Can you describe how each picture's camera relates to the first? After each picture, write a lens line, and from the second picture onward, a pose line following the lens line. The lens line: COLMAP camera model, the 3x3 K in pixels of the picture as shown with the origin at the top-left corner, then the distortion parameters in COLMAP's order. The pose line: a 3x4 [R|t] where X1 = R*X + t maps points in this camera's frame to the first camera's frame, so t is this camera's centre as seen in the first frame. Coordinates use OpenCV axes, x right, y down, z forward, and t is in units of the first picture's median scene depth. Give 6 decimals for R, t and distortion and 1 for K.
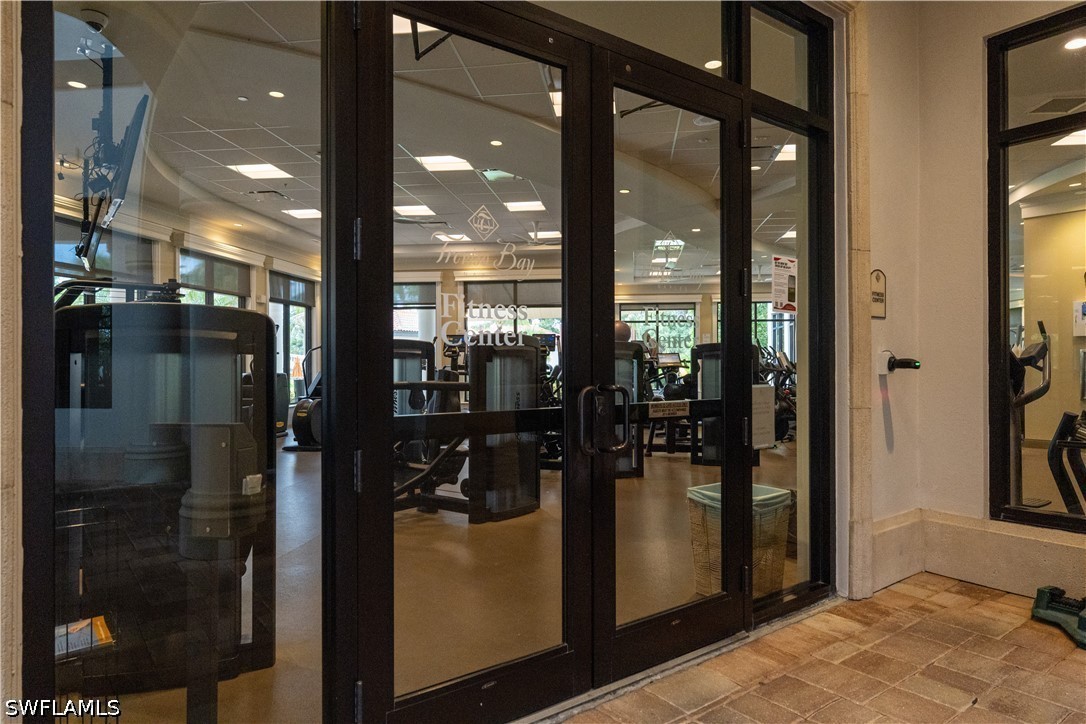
lens RADIAL K [[716.1, 0, 543.0], [0, 716.1, 362.0], [0, 0, 1]] dist [-0.001566, 0.000653]
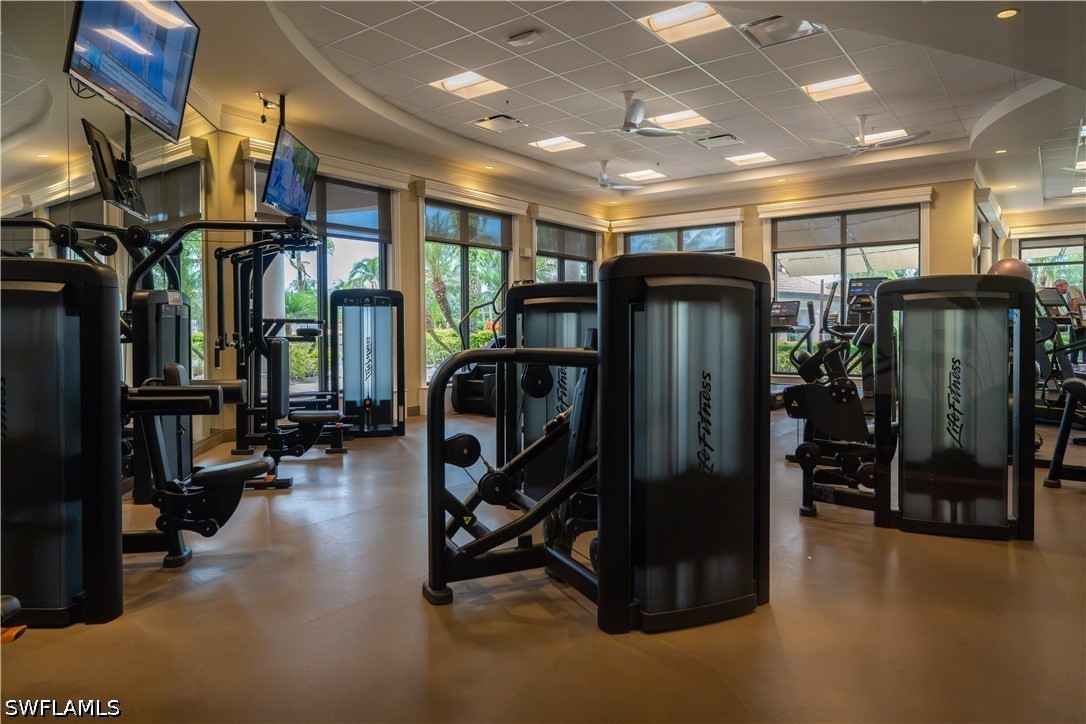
lens RADIAL K [[700.4, 0, 543.9], [0, 700.4, 341.9], [0, 0, 1]] dist [-0.000422, 0.003178]
pose [[0.875359, 0.005182, -0.483445, 0.048847], [0.004726, 0.999803, 0.019274, 0.006550], [0.483450, -0.019156, 0.875162, 0.258590]]
